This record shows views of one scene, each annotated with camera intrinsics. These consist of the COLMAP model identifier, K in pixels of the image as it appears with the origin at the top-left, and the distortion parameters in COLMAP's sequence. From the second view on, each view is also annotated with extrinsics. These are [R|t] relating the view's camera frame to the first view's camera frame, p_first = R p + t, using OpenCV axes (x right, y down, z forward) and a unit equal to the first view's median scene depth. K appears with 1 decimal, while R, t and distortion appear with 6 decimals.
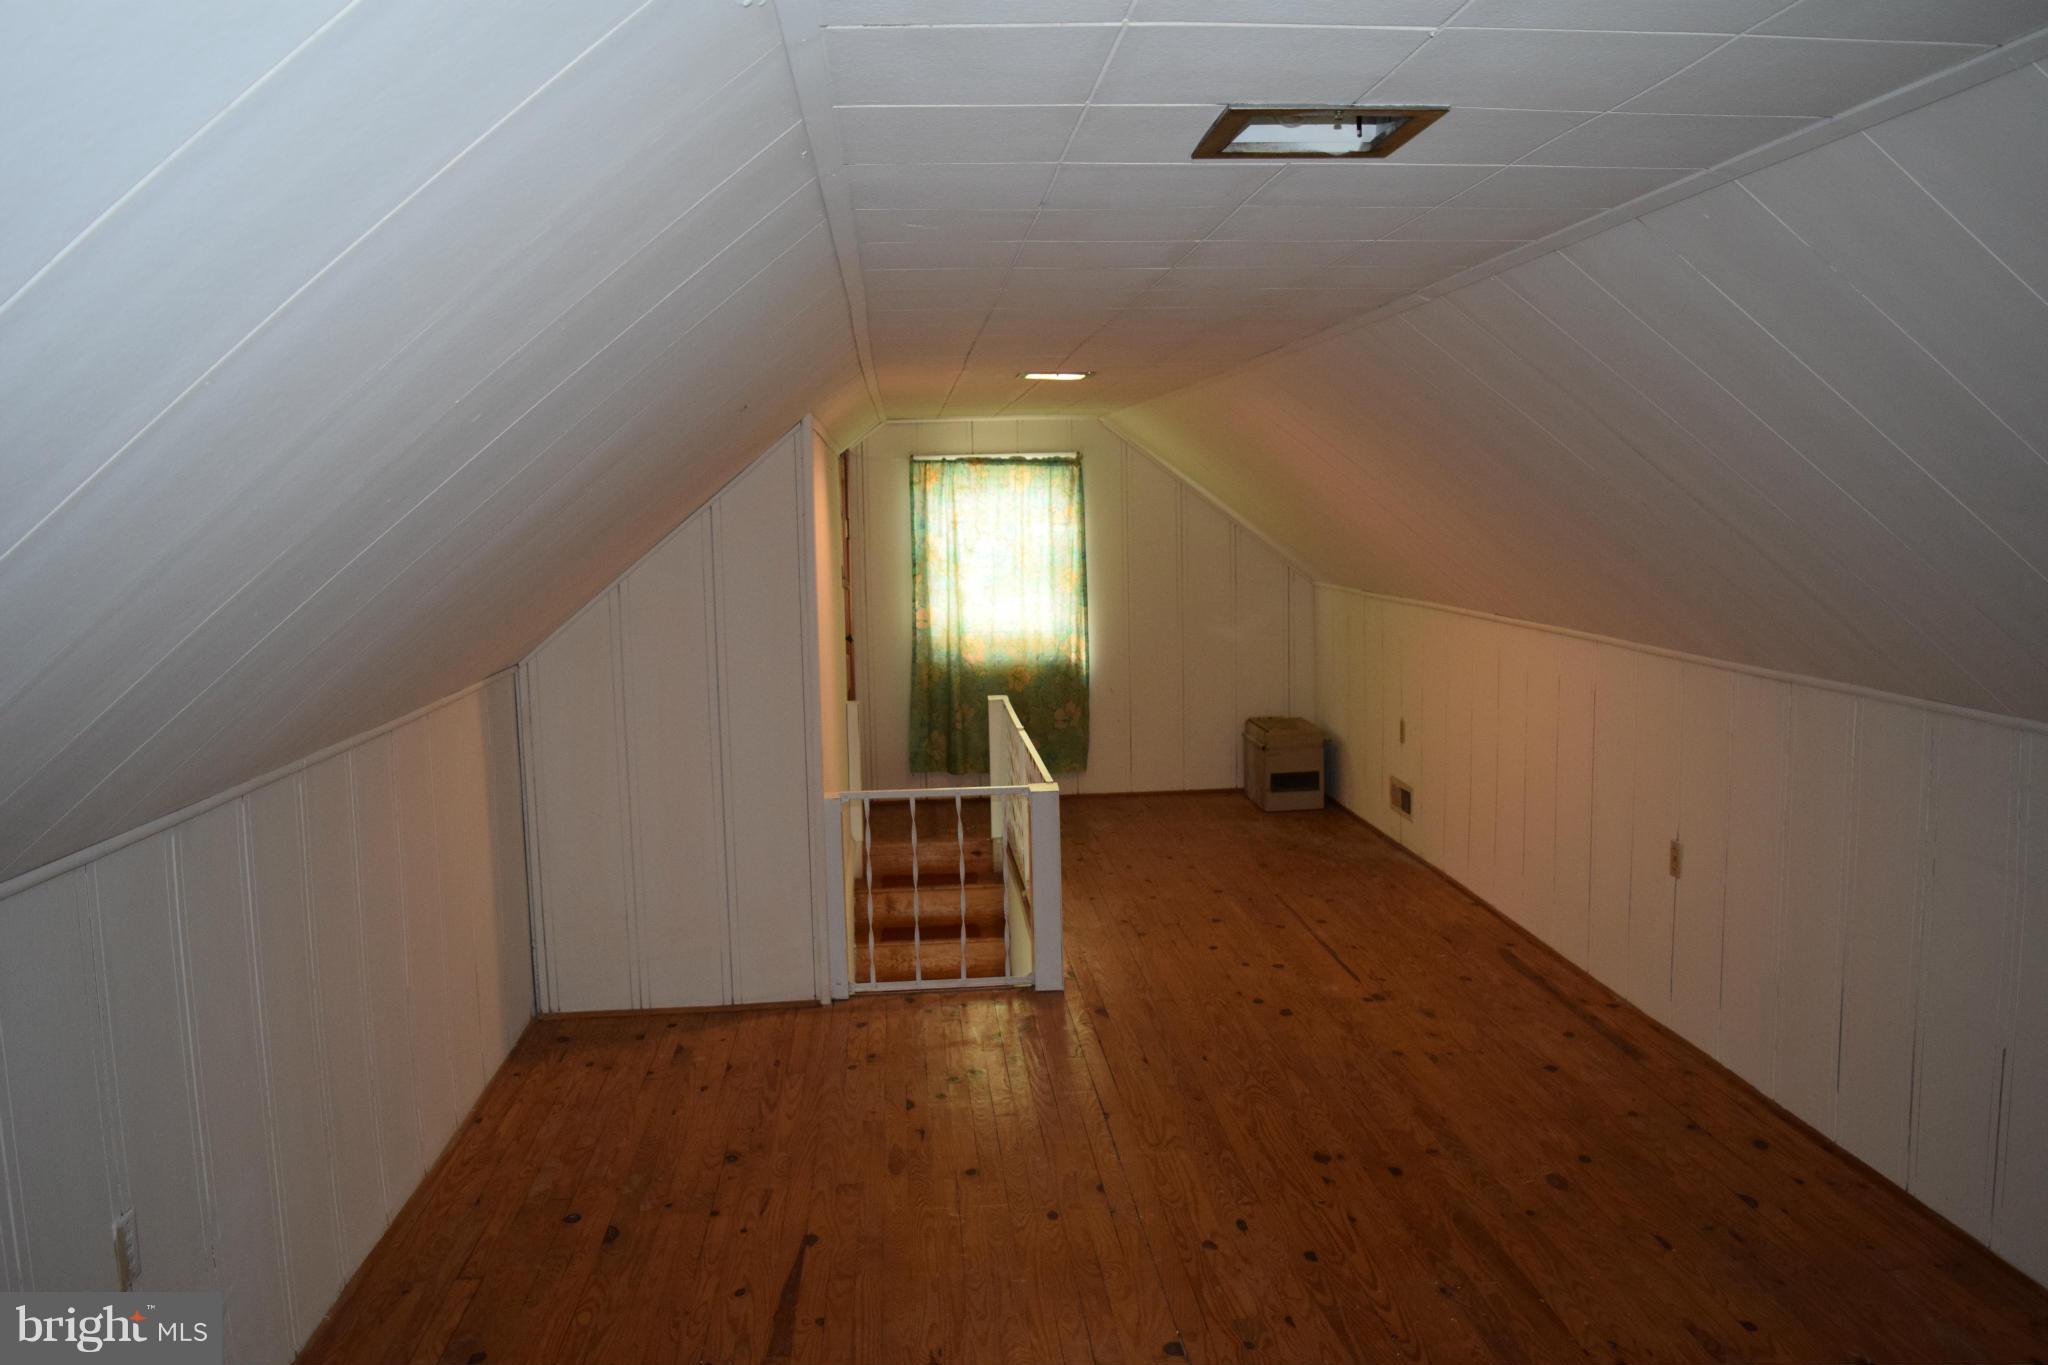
lens RADIAL K [[1603.7, 0, 1025.5], [0, 1603.7, 680.8], [0, 0, 1]] dist [-0.100387, 0.036121]
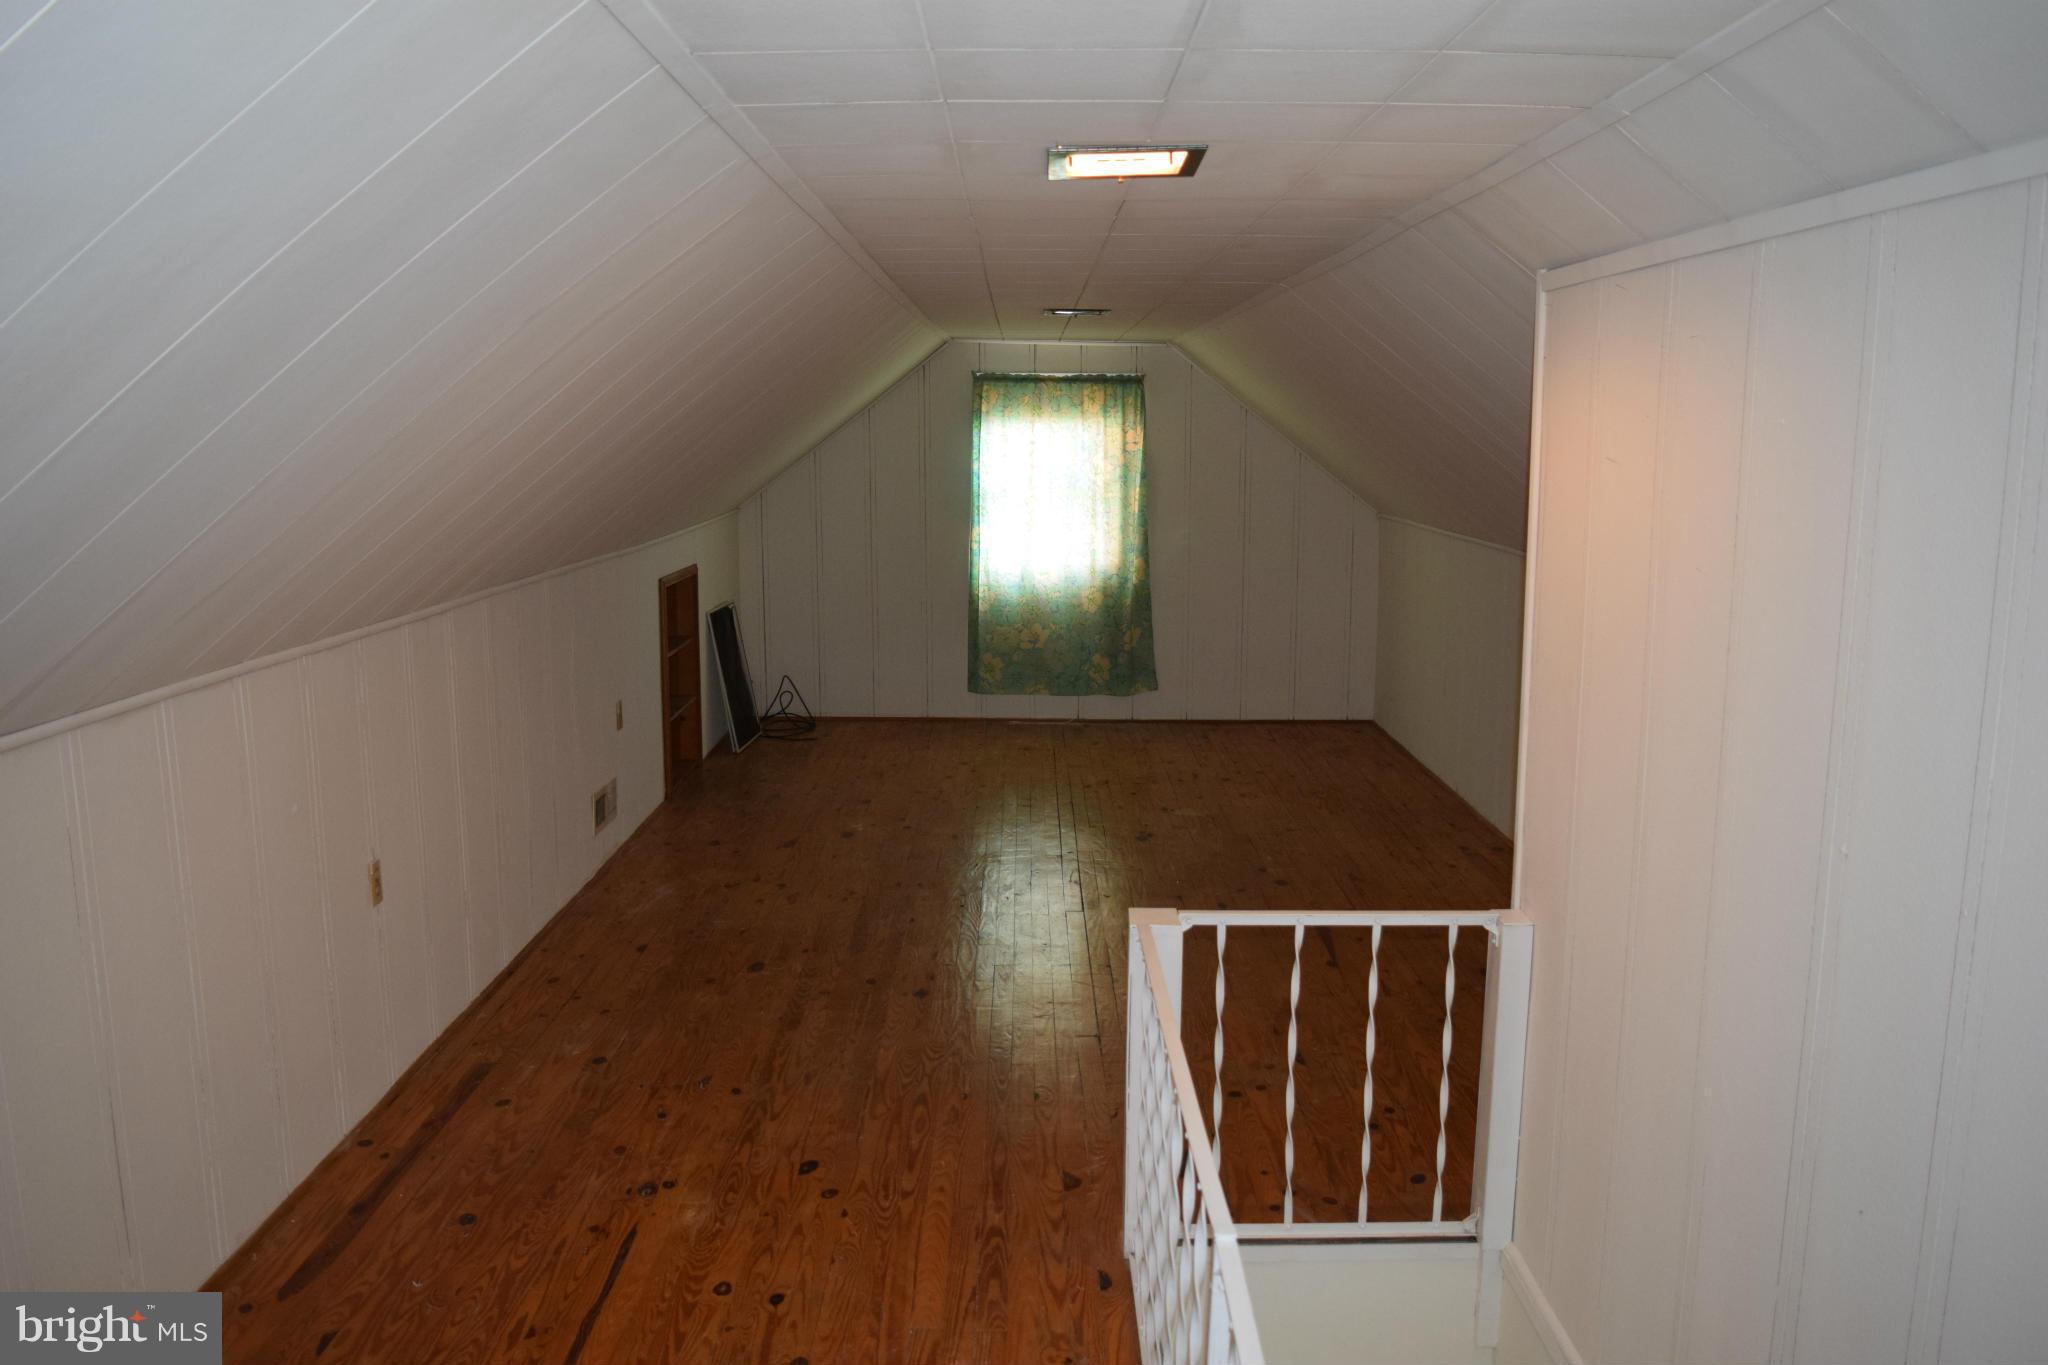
lens RADIAL K [[1603.7, 0, 1026.5], [0, 1603.7, 683.4], [0, 0, 1]] dist [-0.100387, 0.036121]
pose [[-0.996740, 0.009051, 0.080166, 0.010835], [0.030139, 0.963517, 0.265947, -0.182224], [-0.074834, 0.267496, -0.960649, 1.638574]]
